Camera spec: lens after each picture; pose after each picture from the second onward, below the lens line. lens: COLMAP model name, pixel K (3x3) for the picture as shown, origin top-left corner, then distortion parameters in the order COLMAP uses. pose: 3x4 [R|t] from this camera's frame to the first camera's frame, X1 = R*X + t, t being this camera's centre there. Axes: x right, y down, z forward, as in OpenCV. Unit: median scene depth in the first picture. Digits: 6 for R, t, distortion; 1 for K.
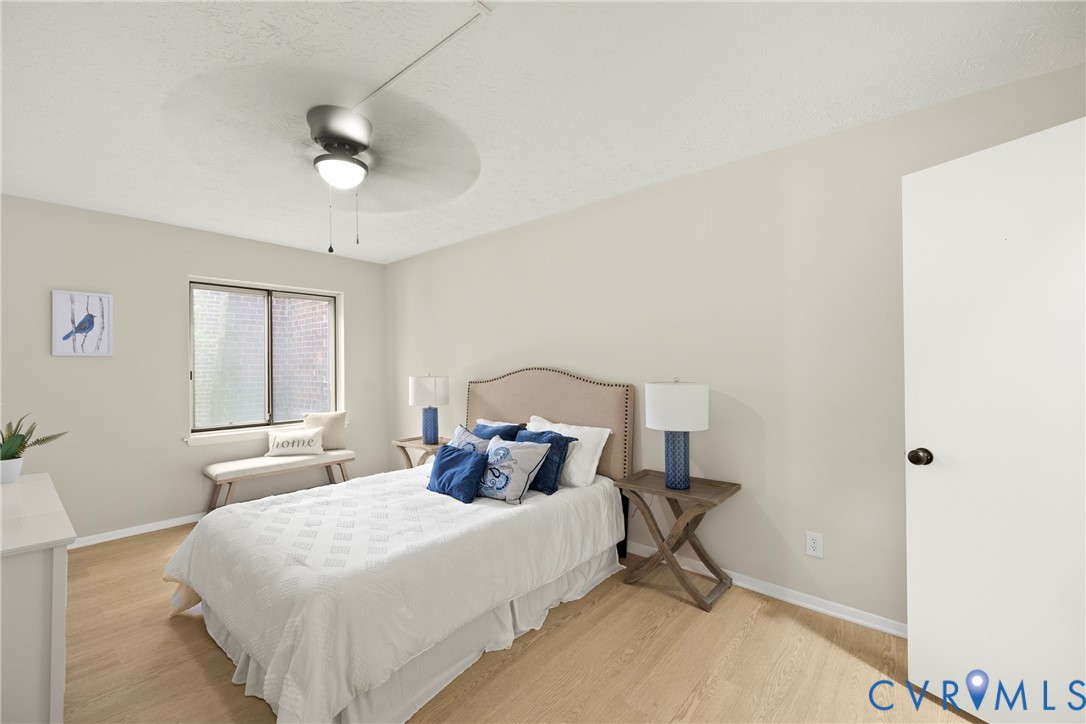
lens RADIAL K [[460.9, 0, 549.1], [0, 460.9, 361.7], [0, 0, 1]] dist [0.001899, 0.000530]
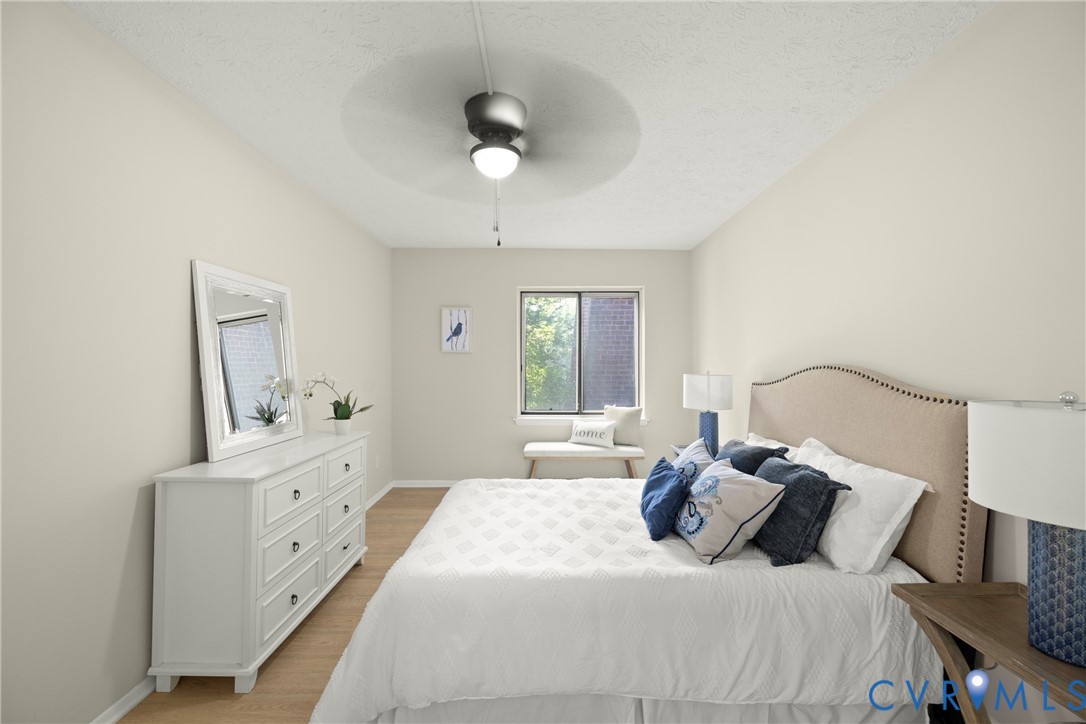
lens RADIAL K [[460.9, 0, 549.1], [0, 460.9, 361.7], [0, 0, 1]] dist [0.001899, 0.000530]
pose [[0.638230, 0.007613, -0.769808, 0.267370], [-0.001358, 0.999961, 0.008763, 0.002640], [0.769844, -0.004548, 0.638215, 0.330149]]
